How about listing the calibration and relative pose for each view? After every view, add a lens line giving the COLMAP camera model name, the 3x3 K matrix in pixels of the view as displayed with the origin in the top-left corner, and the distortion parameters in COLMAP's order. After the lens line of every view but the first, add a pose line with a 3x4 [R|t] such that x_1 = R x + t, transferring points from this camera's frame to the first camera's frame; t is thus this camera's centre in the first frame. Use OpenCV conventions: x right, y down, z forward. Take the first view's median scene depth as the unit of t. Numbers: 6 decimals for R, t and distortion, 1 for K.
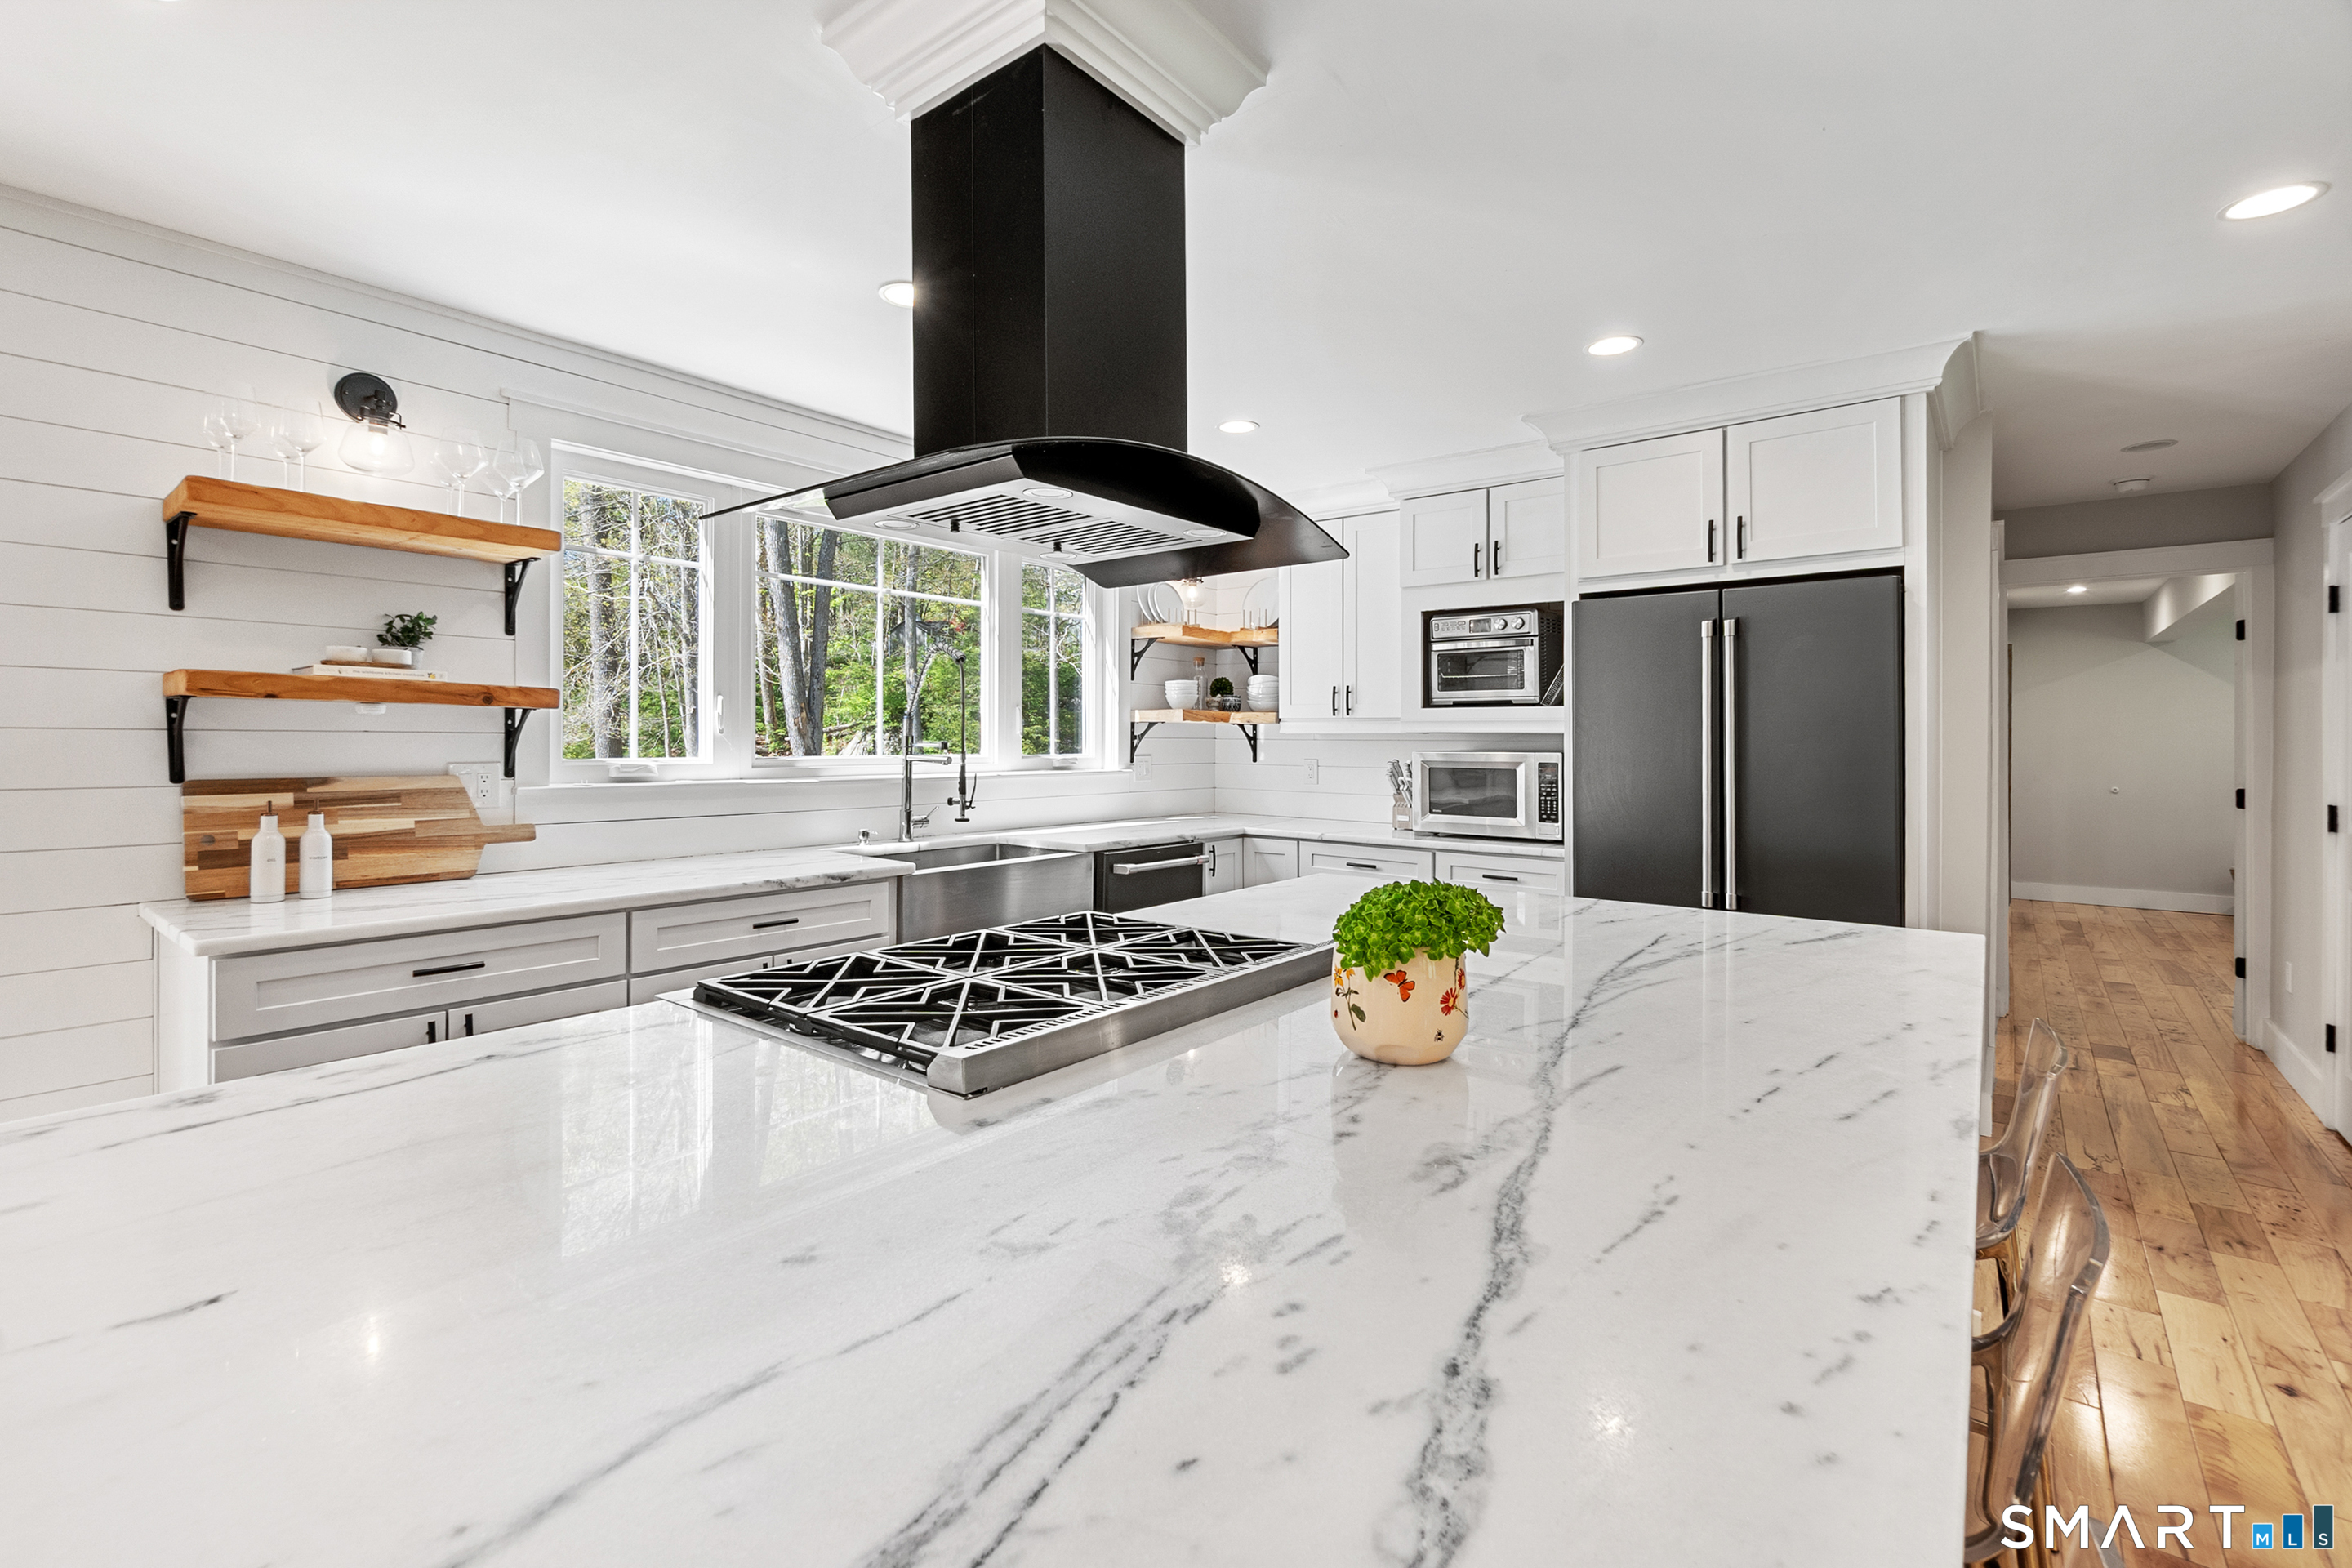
lens RADIAL K [[1042.7, 0, 1156.2], [0, 1042.7, 729.7], [0, 0, 1]] dist [-0.003887, 0.000469]
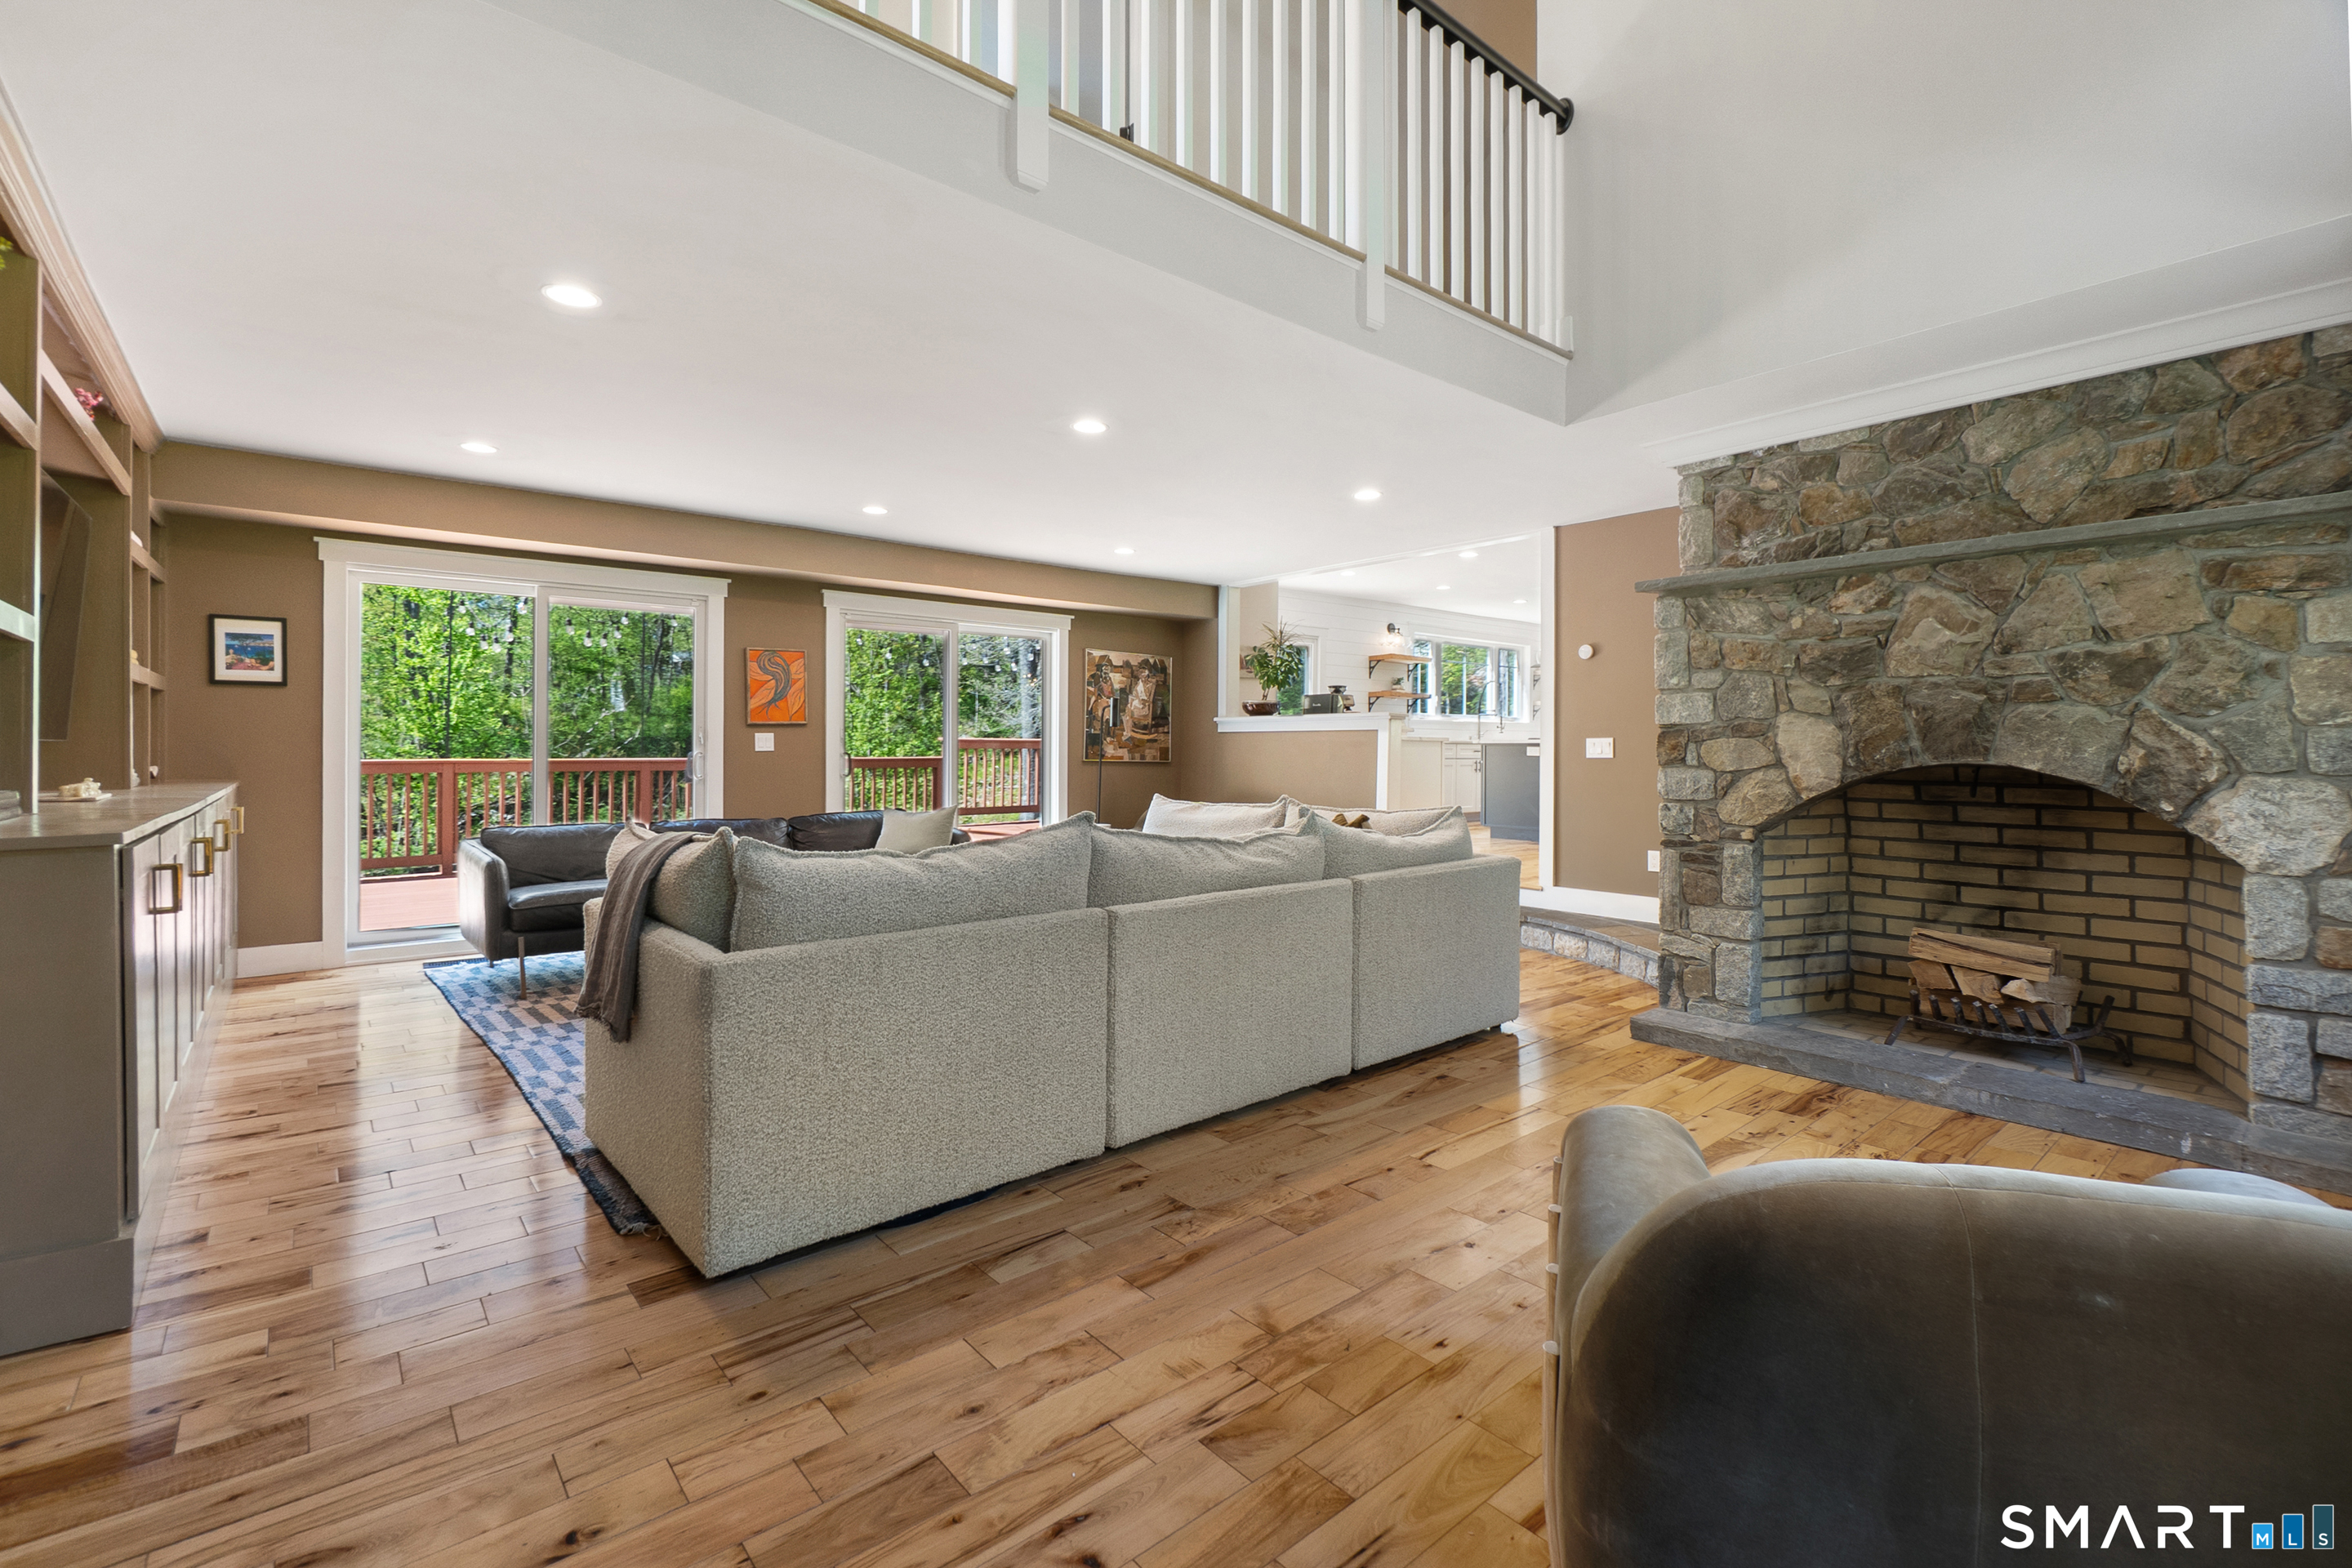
lens RADIAL K [[1042.7, 0, 1173.4], [0, 1042.7, 758.3], [0, 0, 1]] dist [-0.003887, 0.000469]
pose [[0.985057, -0.001326, -0.172225, -0.638209], [0.004557, 0.999821, 0.018366, 0.099995], [0.172170, -0.018876, 0.984886, -2.463842]]
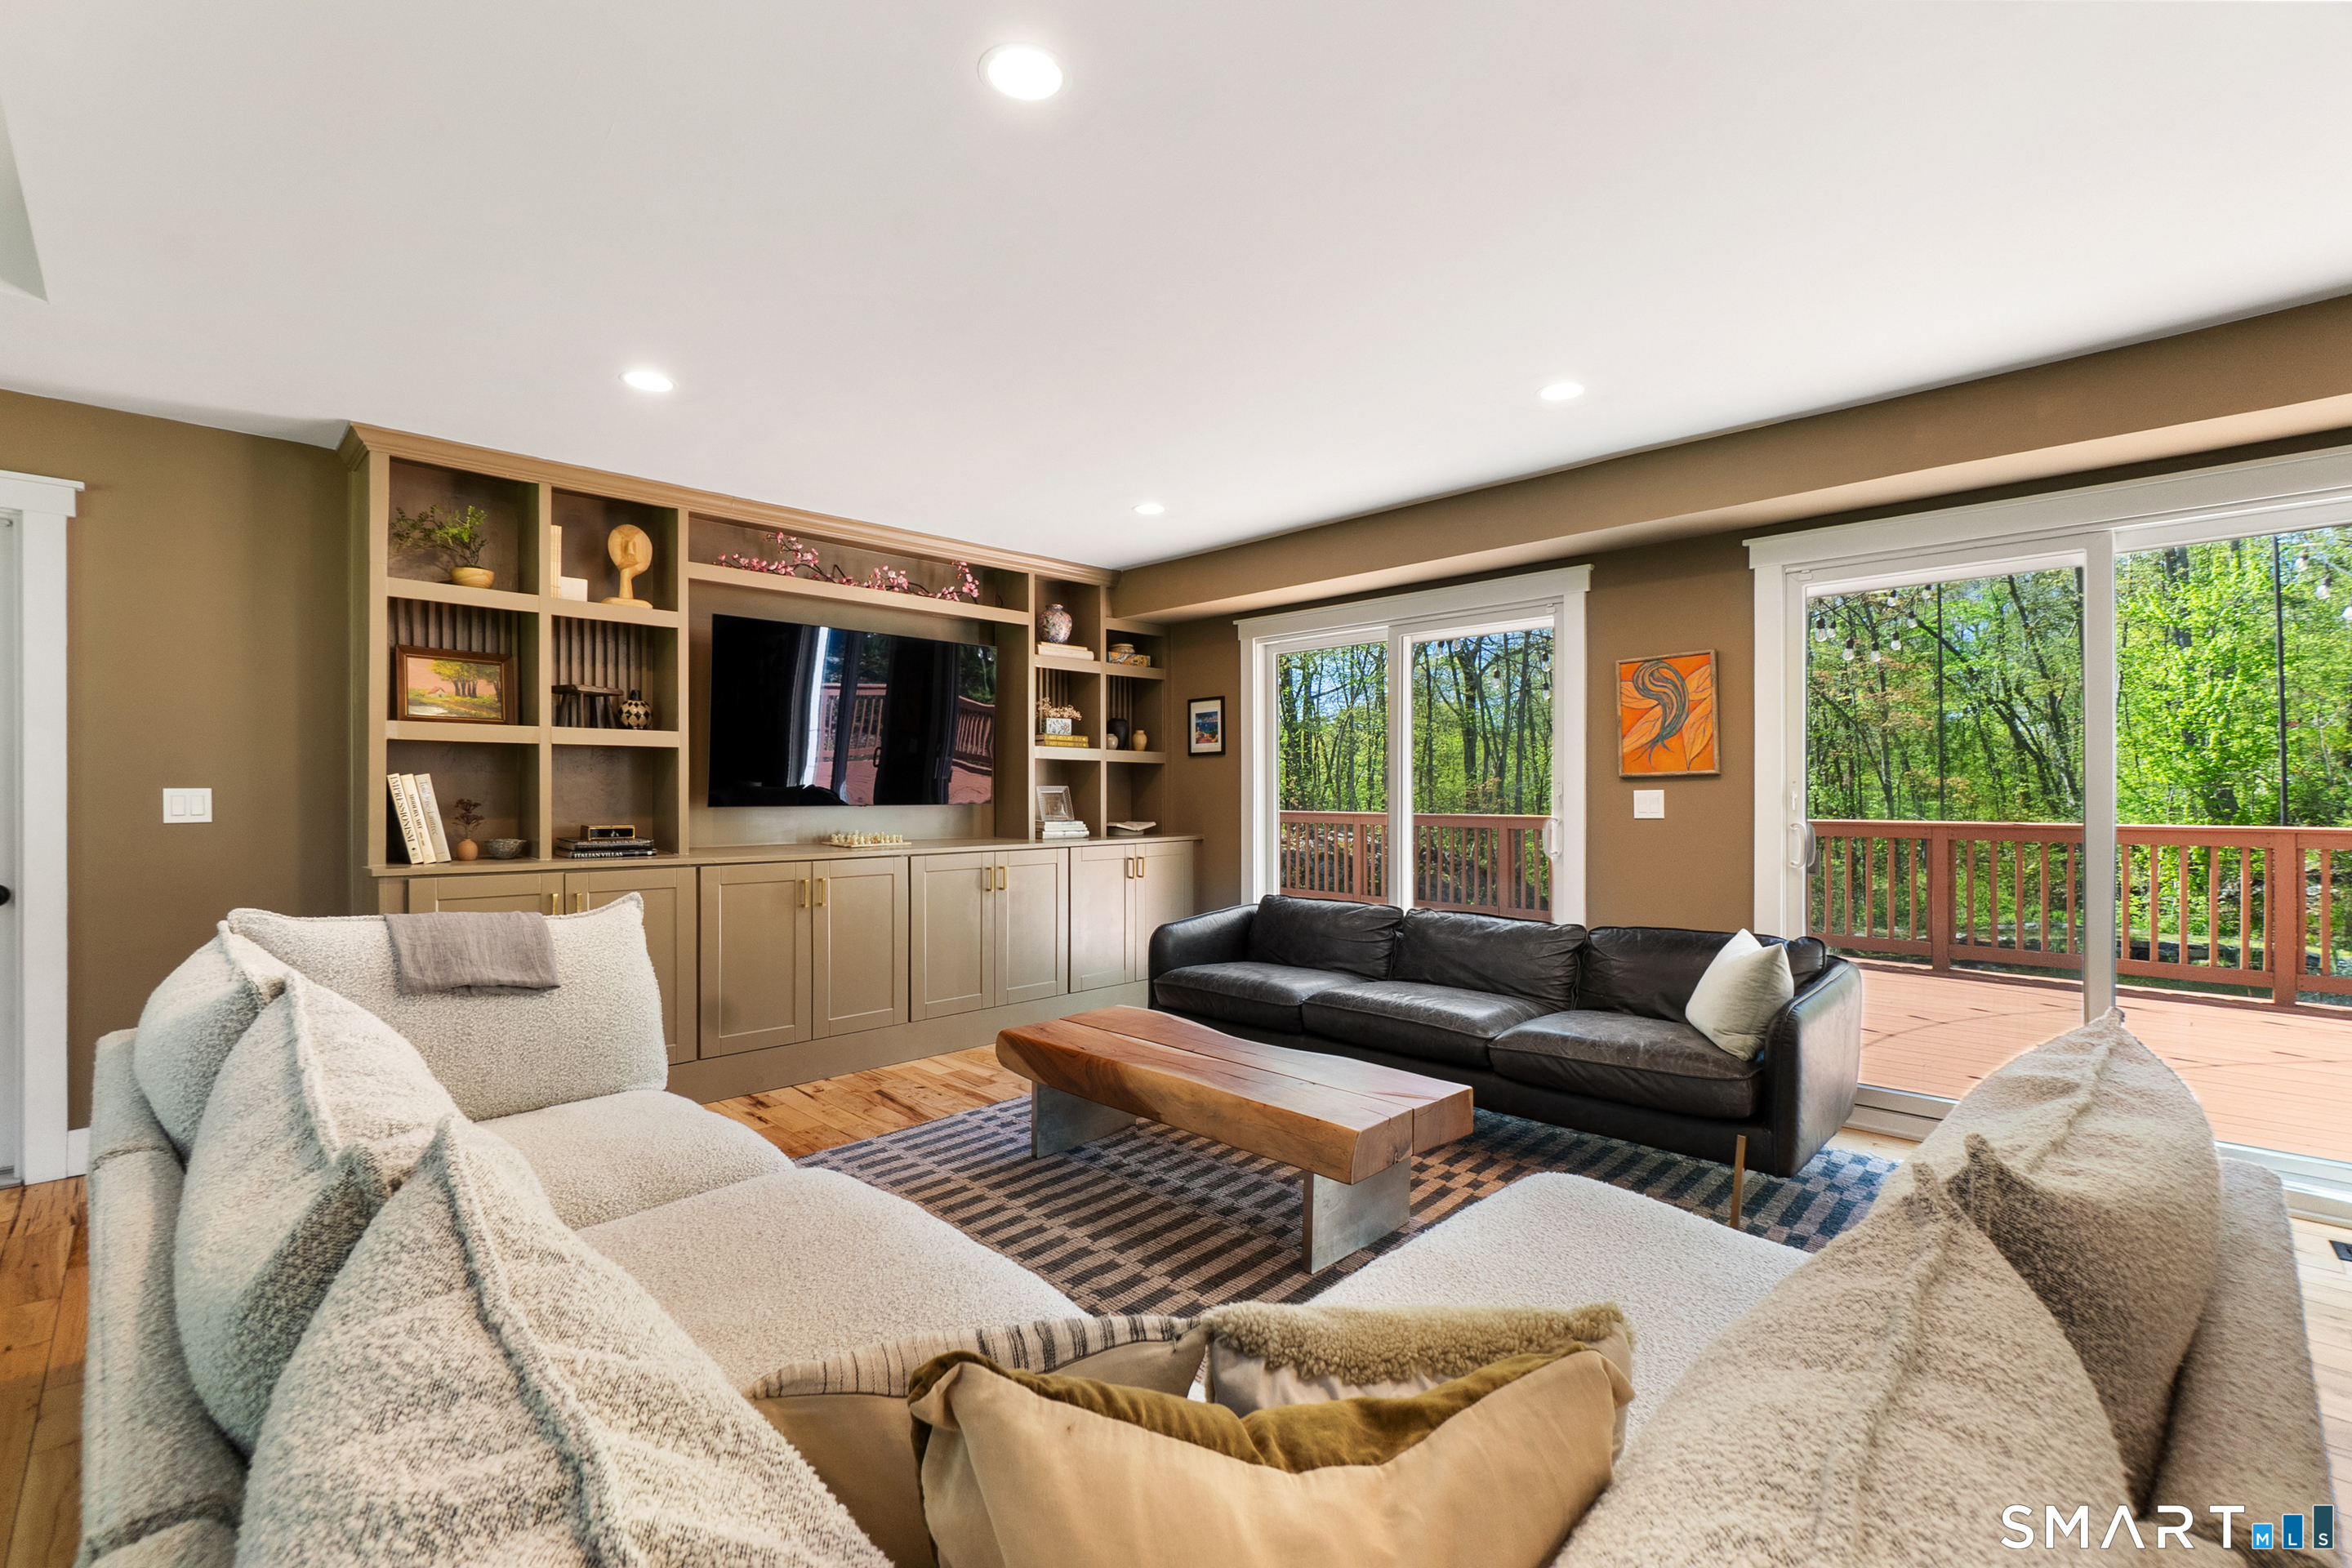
lens RADIAL K [[1042.7, 0, 1166.0], [0, 1042.7, 783.0], [0, 0, 1]] dist [-0.003887, 0.000469]
pose [[-0.113213, -0.014408, -0.993466, -0.457127], [0.008917, 0.999840, -0.015516, 0.091667], [0.993531, -0.010615, -0.113067, -1.297476]]
